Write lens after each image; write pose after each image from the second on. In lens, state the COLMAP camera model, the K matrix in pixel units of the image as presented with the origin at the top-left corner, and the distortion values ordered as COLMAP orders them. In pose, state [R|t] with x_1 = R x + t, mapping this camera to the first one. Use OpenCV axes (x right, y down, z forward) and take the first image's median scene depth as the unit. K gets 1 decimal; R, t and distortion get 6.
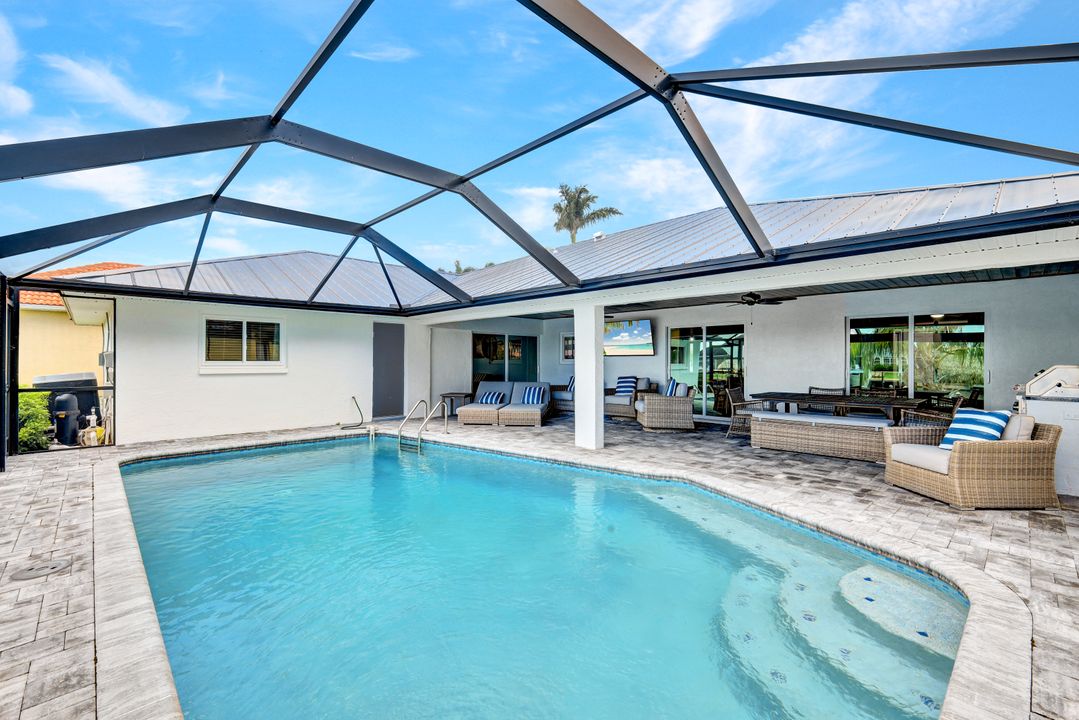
lens RADIAL K [[474.4, 0, 543.4], [0, 474.4, 361.7], [0, 0, 1]] dist [0.004502, -0.000322]
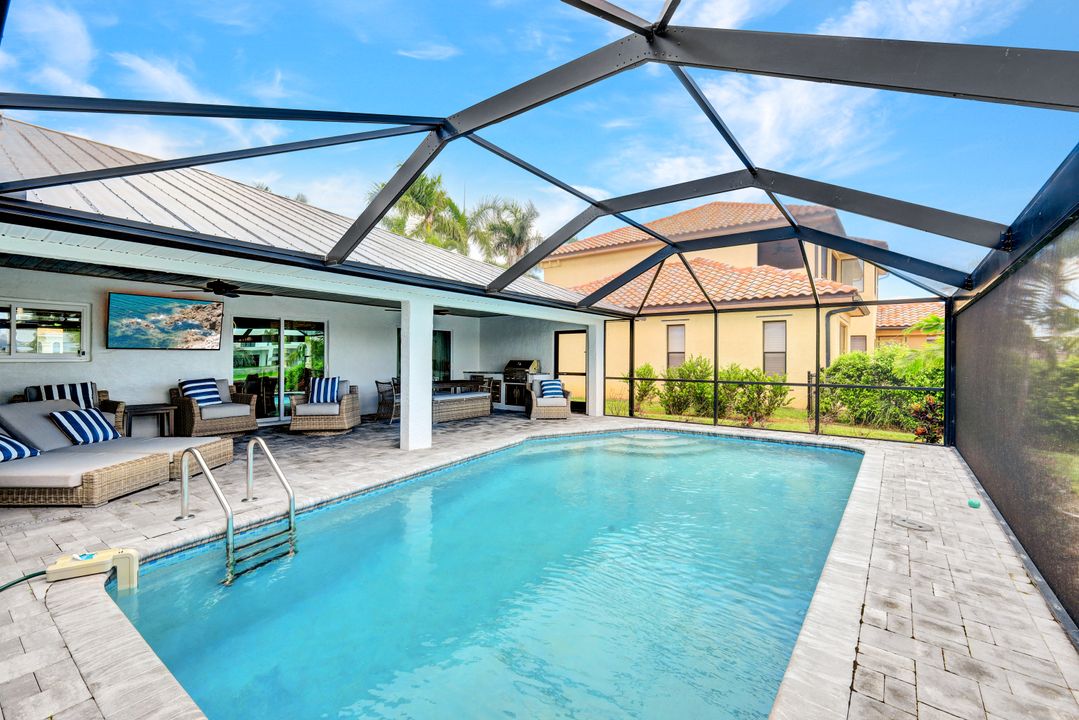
lens RADIAL K [[474.4, 0, 541.7], [0, 474.4, 358.7], [0, 0, 1]] dist [0.004502, -0.000322]
pose [[-0.164270, -0.002508, 0.986412, -0.957780], [-0.003752, 0.999991, 0.001918, -0.004231], [-0.986408, -0.003386, -0.164278, 0.978230]]
